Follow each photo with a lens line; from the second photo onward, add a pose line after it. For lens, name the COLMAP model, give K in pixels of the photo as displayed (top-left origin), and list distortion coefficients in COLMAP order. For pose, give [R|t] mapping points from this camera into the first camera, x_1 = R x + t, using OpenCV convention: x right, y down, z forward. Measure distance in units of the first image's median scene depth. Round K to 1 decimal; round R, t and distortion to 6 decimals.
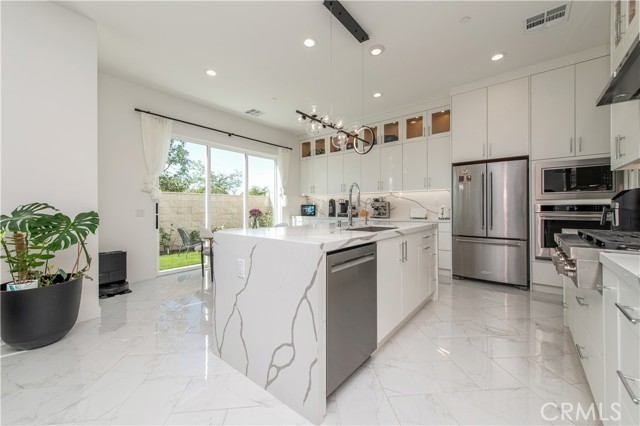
lens RADIAL K [[250.3, 0, 321.2], [0, 250.3, 207.4], [0, 0, 1]] dist [0.009849, -0.000129]
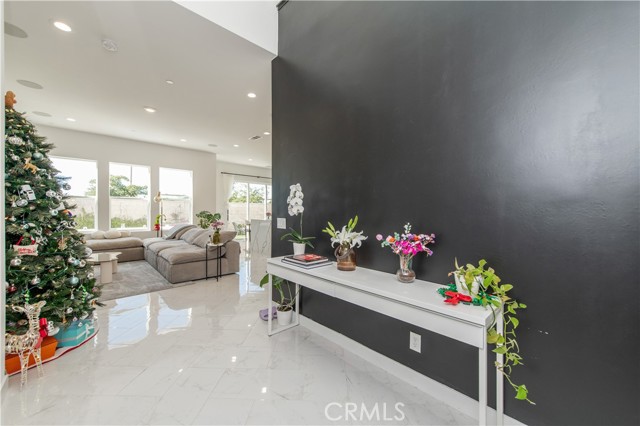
lens RADIAL K [[248.6, 0, 322.1], [0, 248.6, 212.6], [0, 0, 1]] dist [0.004050, -0.000049]
pose [[0.992520, 0.009944, -0.121680, 0.533004], [-0.008624, 0.999898, 0.011372, -0.025804], [0.121781, -0.010237, 0.992504, -1.260959]]
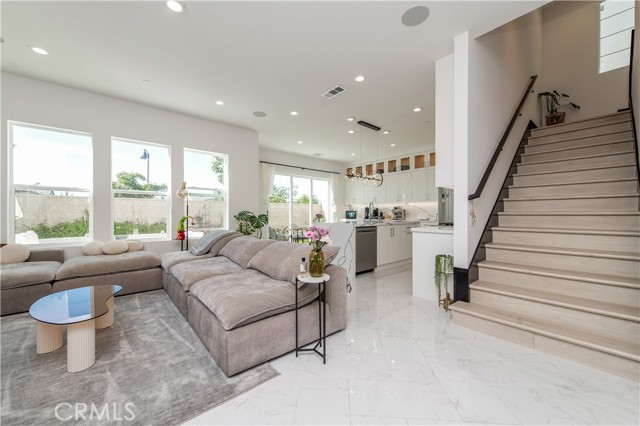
lens RADIAL K [[248.8, 0, 322.2], [0, 248.8, 214.0], [0, 0, 1]] dist [0.002751, -0.000355]
pose [[0.985677, 0.001408, -0.168641, 0.045014], [-0.000678, 0.999990, 0.004388, 0.000871], [0.168645, -0.004210, 0.985668, -0.734841]]
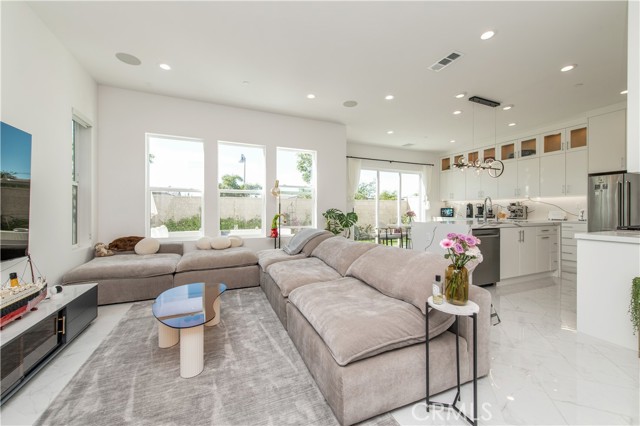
lens RADIAL K [[249.4, 0, 321.0], [0, 249.4, 211.5], [0, 0, 1]] dist [0.006815, -0.000129]
pose [[0.886955, 0.003802, -0.461840, -0.056493], [-0.000446, 0.999973, 0.007377, -0.004531], [0.461855, -0.006337, 0.886933, -0.649184]]
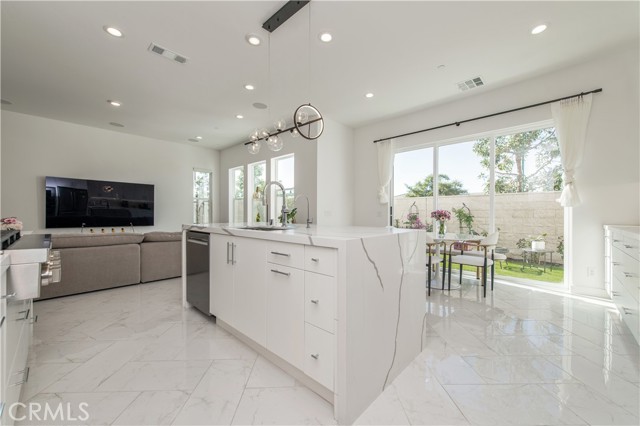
lens RADIAL K [[249.4, 0, 321.0], [0, 249.4, 211.5], [0, 0, 1]] dist [0.006815, -0.000129]
pose [[-0.075491, -0.005240, -0.997133, 0.658236], [0.003685, 0.999978, -0.005534, 0.015301], [0.997140, -0.004093, -0.075470, 0.750598]]
